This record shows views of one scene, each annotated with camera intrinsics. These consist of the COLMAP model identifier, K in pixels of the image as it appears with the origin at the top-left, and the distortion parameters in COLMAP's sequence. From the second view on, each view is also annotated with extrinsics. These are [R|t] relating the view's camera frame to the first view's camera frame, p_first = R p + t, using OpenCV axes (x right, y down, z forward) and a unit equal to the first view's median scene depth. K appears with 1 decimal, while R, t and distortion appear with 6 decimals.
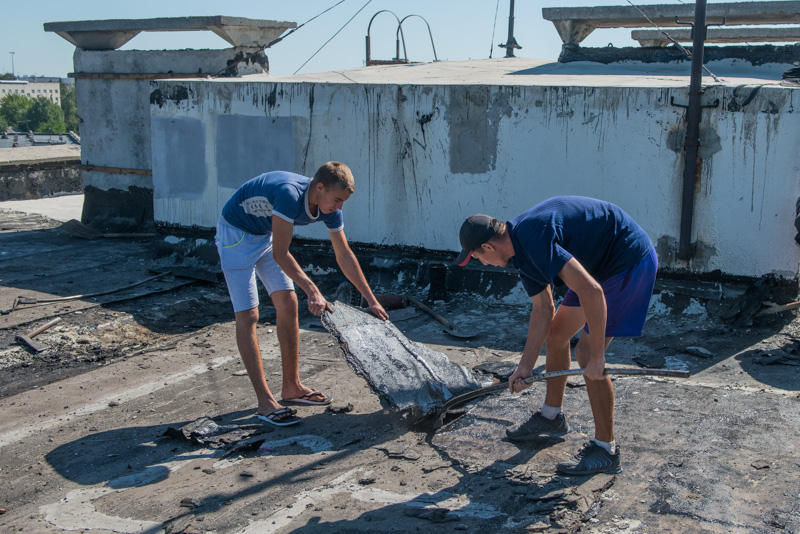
lens RADIAL K [[917.6, 0, 401.6], [0, 917.6, 260.7], [0, 0, 1]] dist [0.007491, 0.000000]
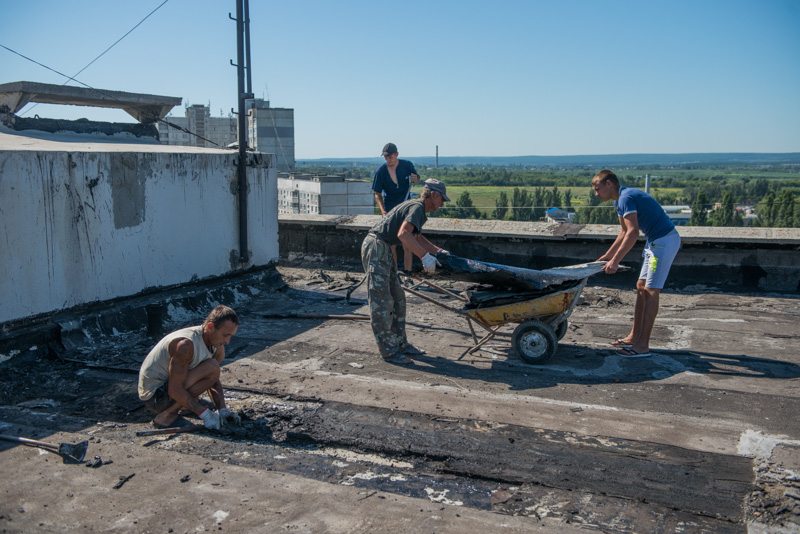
lens RADIAL K [[819.9, 0, 401.4], [0, 819.9, 272.1], [0, 0, 1]] dist [0.071995, 0.000000]
pose [[-0.022632, -0.150600, 0.988336, -0.980611], [0.186455, 0.970608, 0.152169, -0.134158], [-0.982203, 0.187724, 0.006113, 0.656723]]
